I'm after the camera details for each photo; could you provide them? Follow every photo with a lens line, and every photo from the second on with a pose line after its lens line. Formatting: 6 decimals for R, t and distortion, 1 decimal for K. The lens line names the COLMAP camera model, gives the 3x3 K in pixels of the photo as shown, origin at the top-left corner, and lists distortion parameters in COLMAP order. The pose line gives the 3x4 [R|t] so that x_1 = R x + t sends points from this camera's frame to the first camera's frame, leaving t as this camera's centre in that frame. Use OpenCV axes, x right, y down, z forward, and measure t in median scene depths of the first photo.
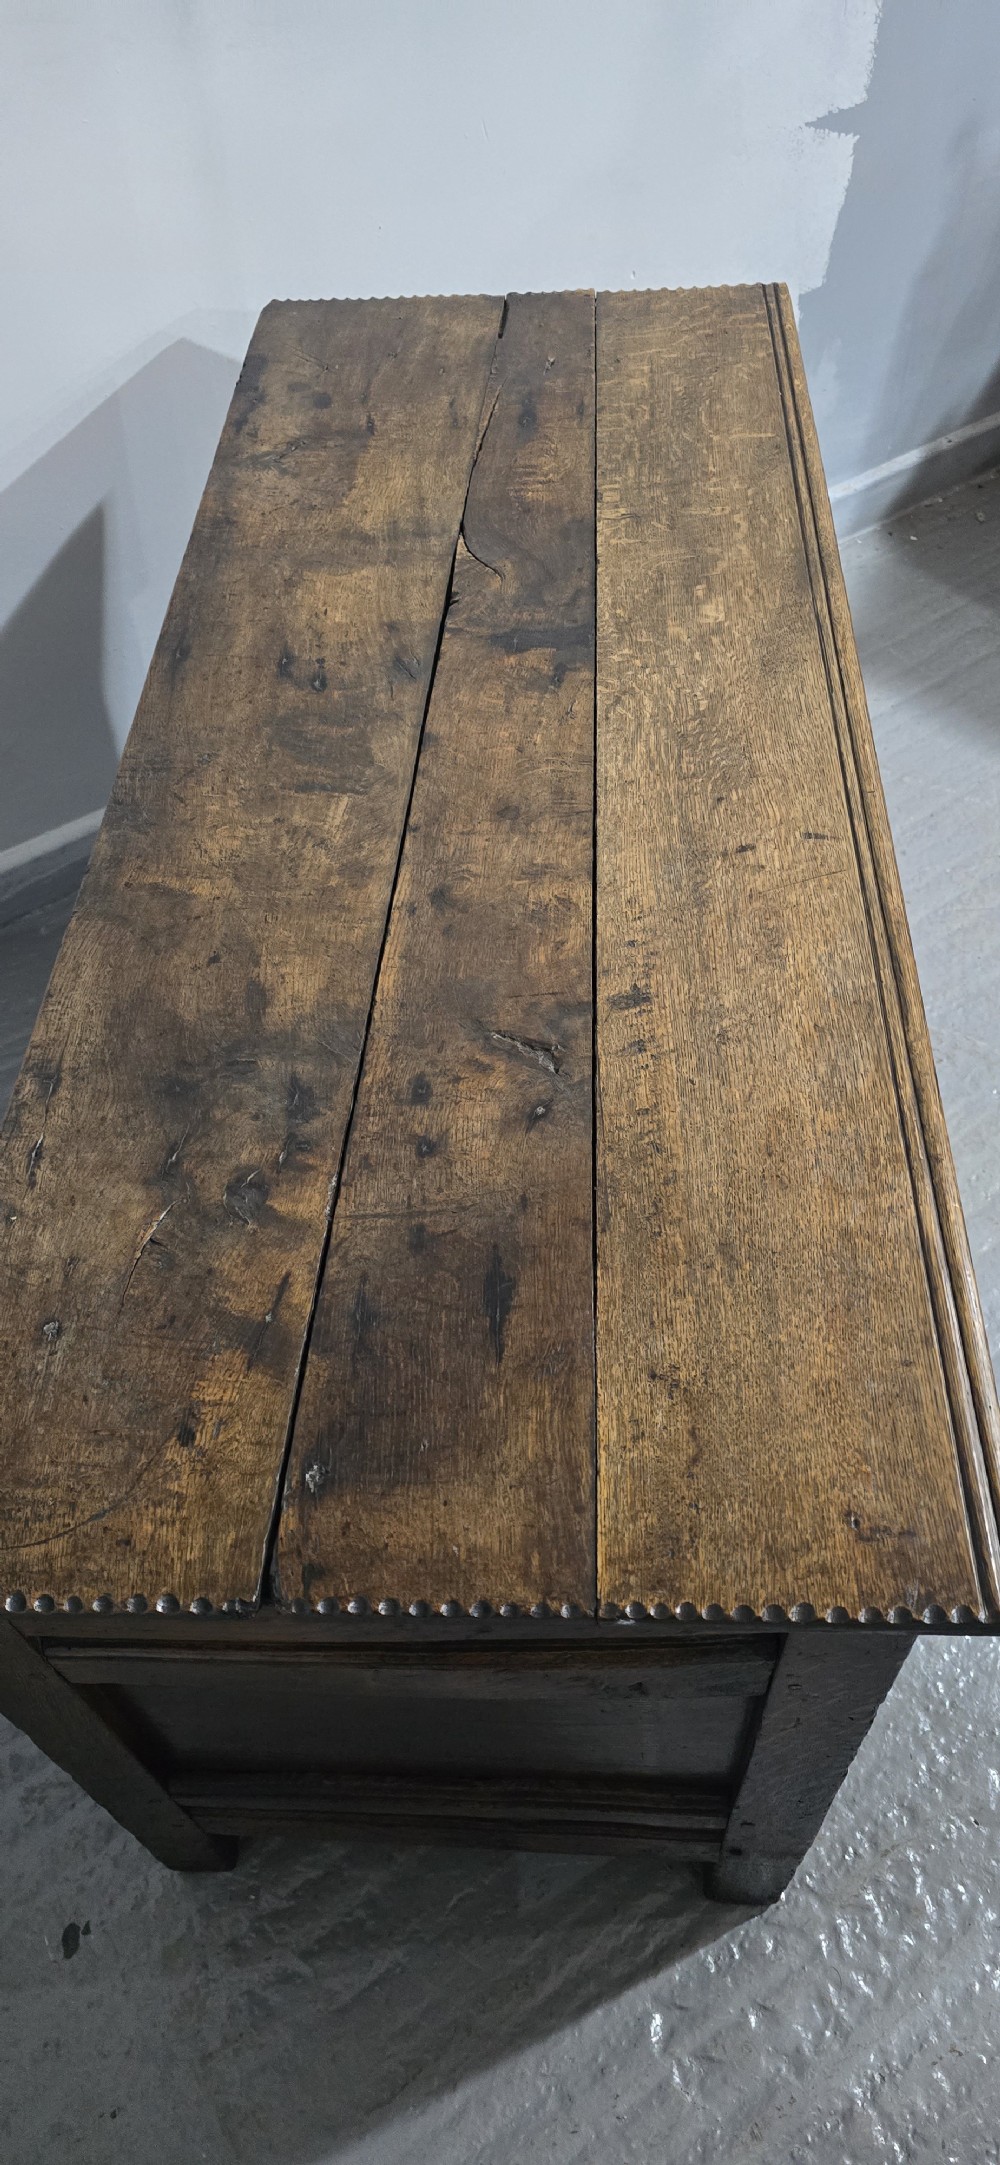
lens RADIAL K [[1425.0, 0, 500.0], [0, 1425.0, 1082.5], [0, 0, 1]] dist [0.084214, -0.085657]
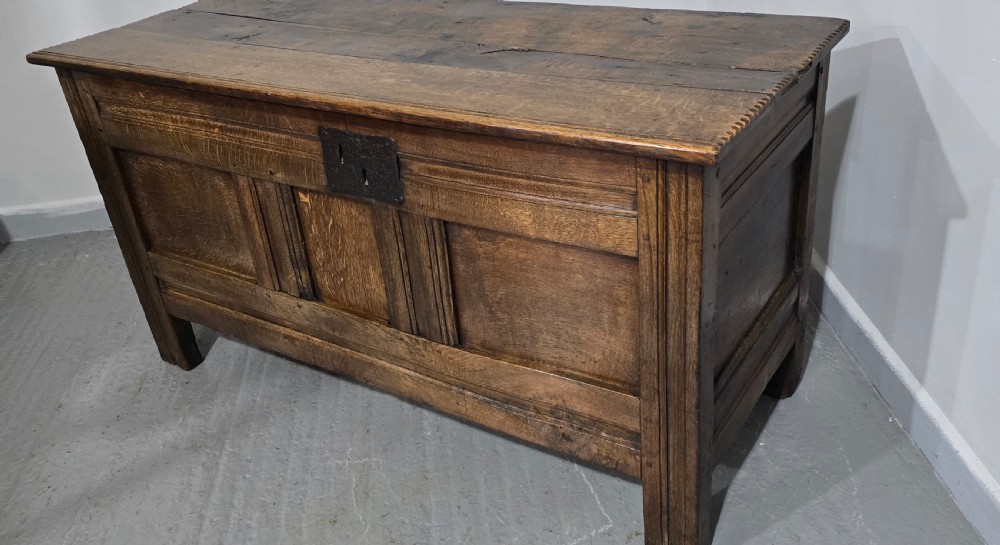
lens RADIAL K [[899.9, 0, 524.4], [0, 899.9, 277.8], [0, 0, 1]] dist [0.127134, -0.296458]
pose [[-0.479222, 0.528130, -0.701017, 1.555820], [-0.605138, 0.379704, 0.699738, -1.755994], [0.635732, 0.759541, 0.137629, 1.696718]]
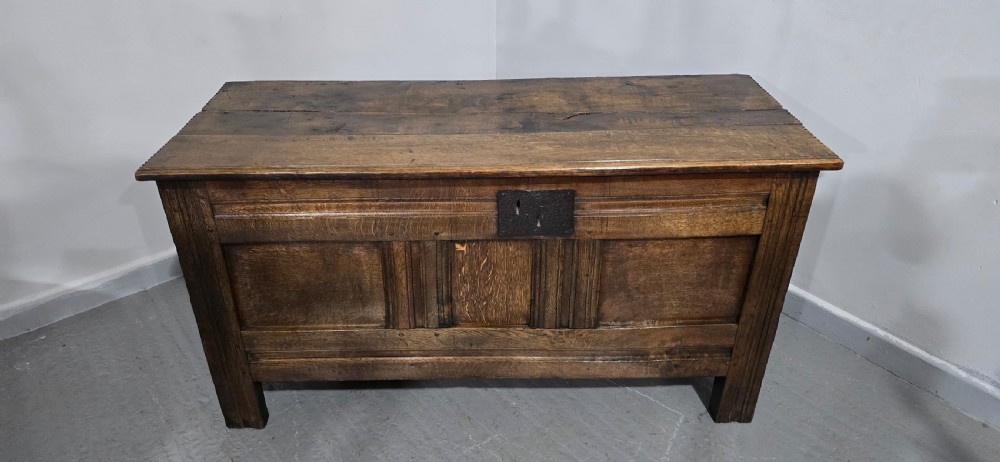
lens RADIAL K [[658.2, 0, 495.0], [0, 658.2, 219.4], [0, 0, 1]] dist [0.084214, -0.085657]
pose [[0.067900, 0.542601, -0.837242, 1.797931], [-0.776281, 0.555879, 0.297299, -0.800845], [0.626720, 0.629748, 0.458955, 0.699998]]
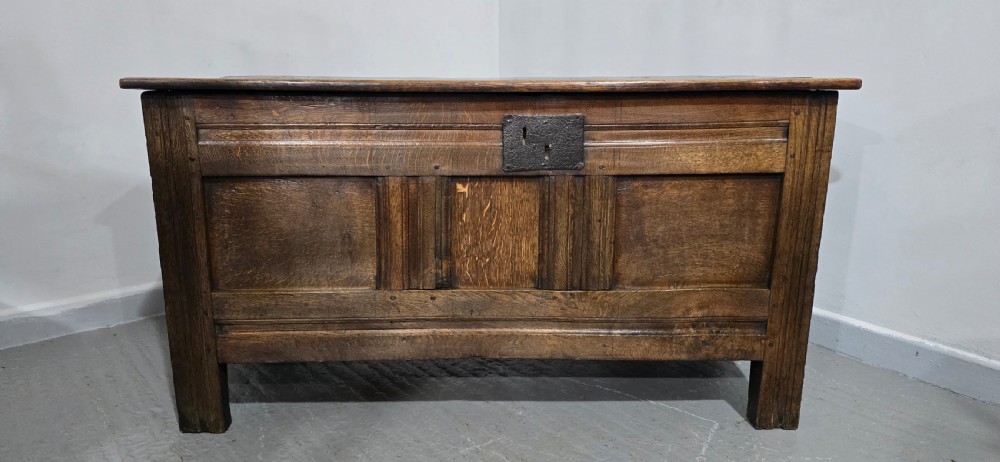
lens RADIAL K [[675.6, 0, 504.7], [0, 675.6, 229.6], [0, 0, 1]] dist [0.082706, -0.081459]
pose [[0.076873, 0.282353, -0.956226, 1.998879], [-0.781305, 0.612864, 0.118155, -0.363229], [0.619398, 0.738020, 0.267717, 1.211726]]
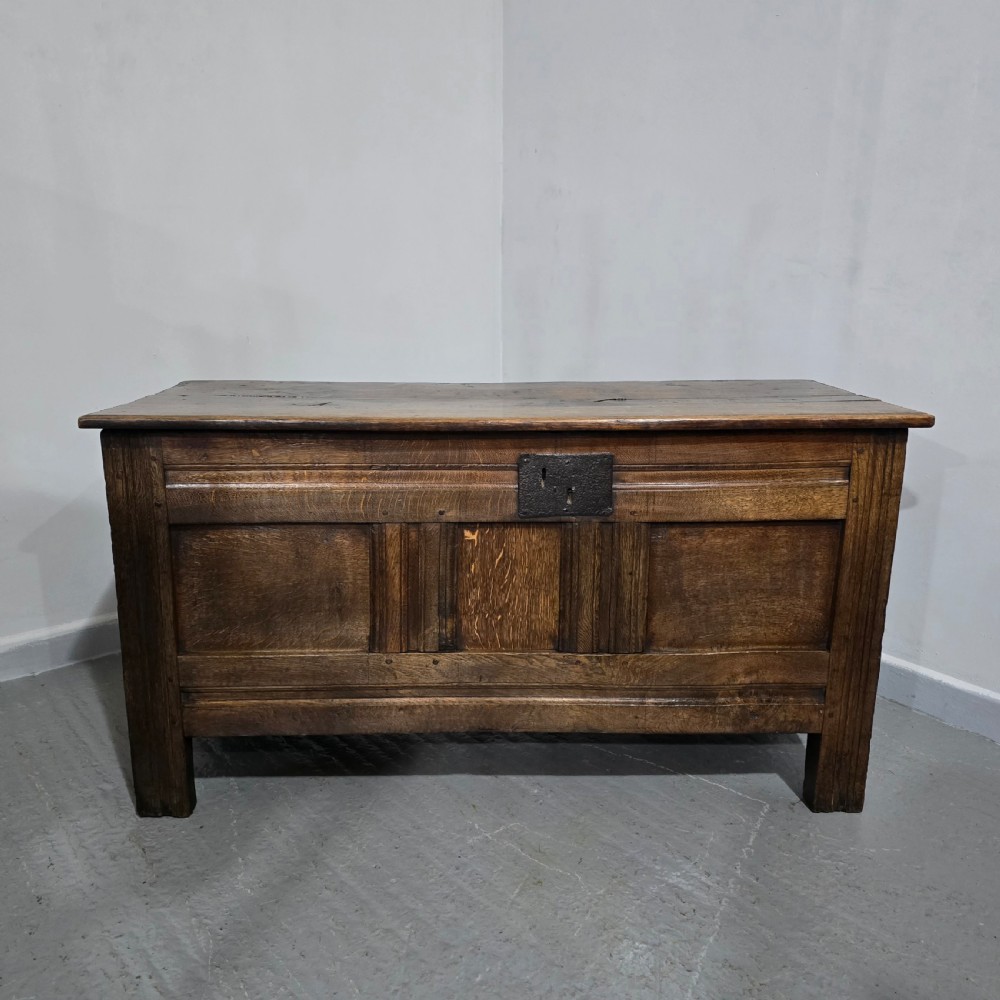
lens RADIAL K [[890.8, 0, 500.0], [0, 890.8, 500.0], [0, 0, 1]] dist [0.090099, -0.090269]
pose [[0.079676, 0.291974, -0.953102, 2.154856], [-0.782676, 0.610442, 0.121574, -0.475431], [0.617309, 0.736283, 0.277158, 0.968162]]
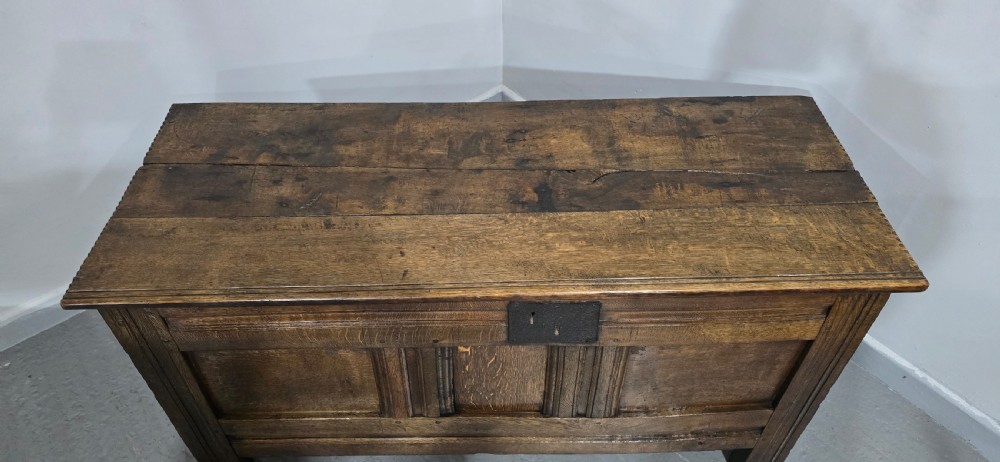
lens RADIAL K [[663.9, 0, 506.5], [0, 663.9, 228.2], [0, 0, 1]] dist [0.074139, -0.076160]
pose [[0.076710, 0.730757, -0.678314, 1.172733], [-0.783449, 0.464972, 0.412321, -1.005294], [0.616704, 0.499796, 0.608178, 0.483535]]
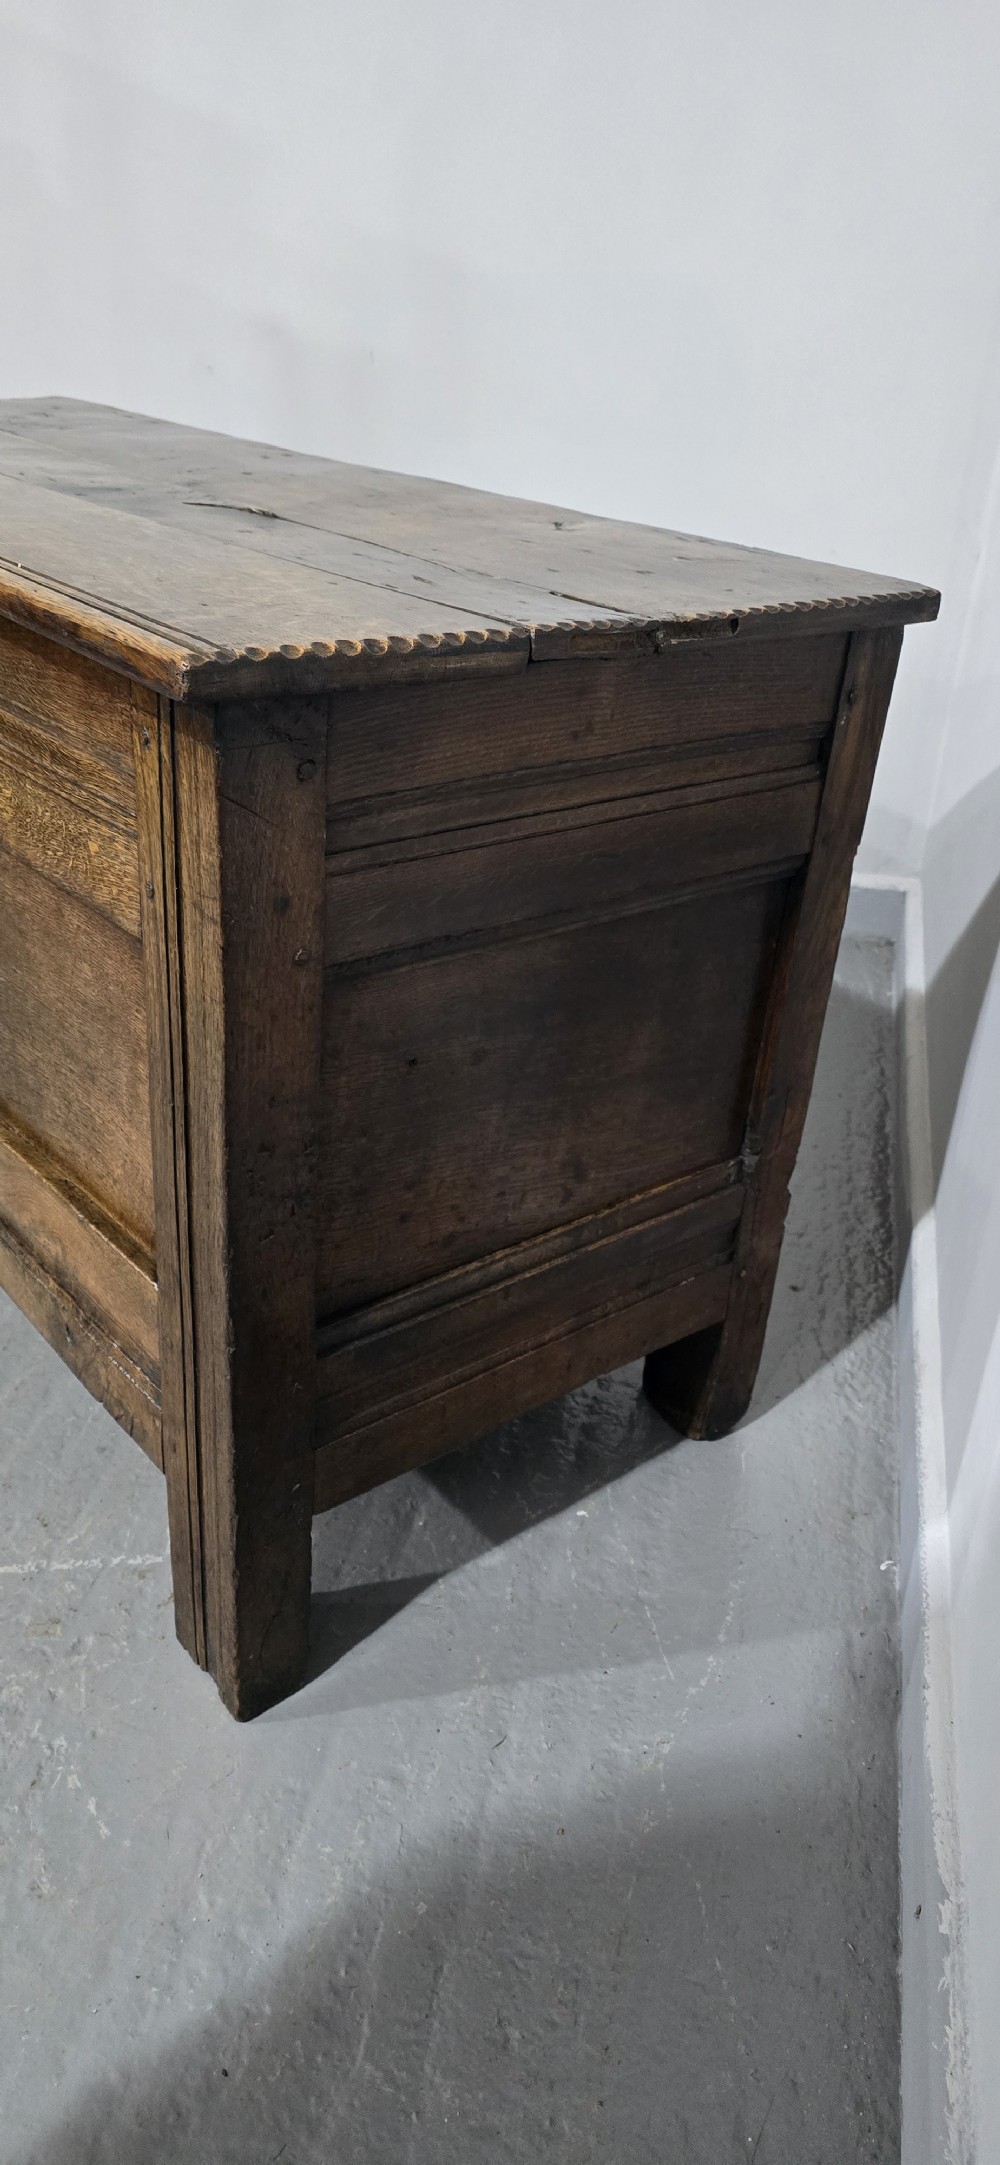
lens RADIAL K [[1462.6, 0, 500.0], [0, 1462.6, 1082.5], [0, 0, 1]] dist [0.082706, -0.081459]
pose [[-0.751009, 0.313474, -0.581137, 0.810874], [-0.530004, 0.238723, 0.813700, -1.779516], [0.393804, 0.919100, -0.013141, 2.219129]]
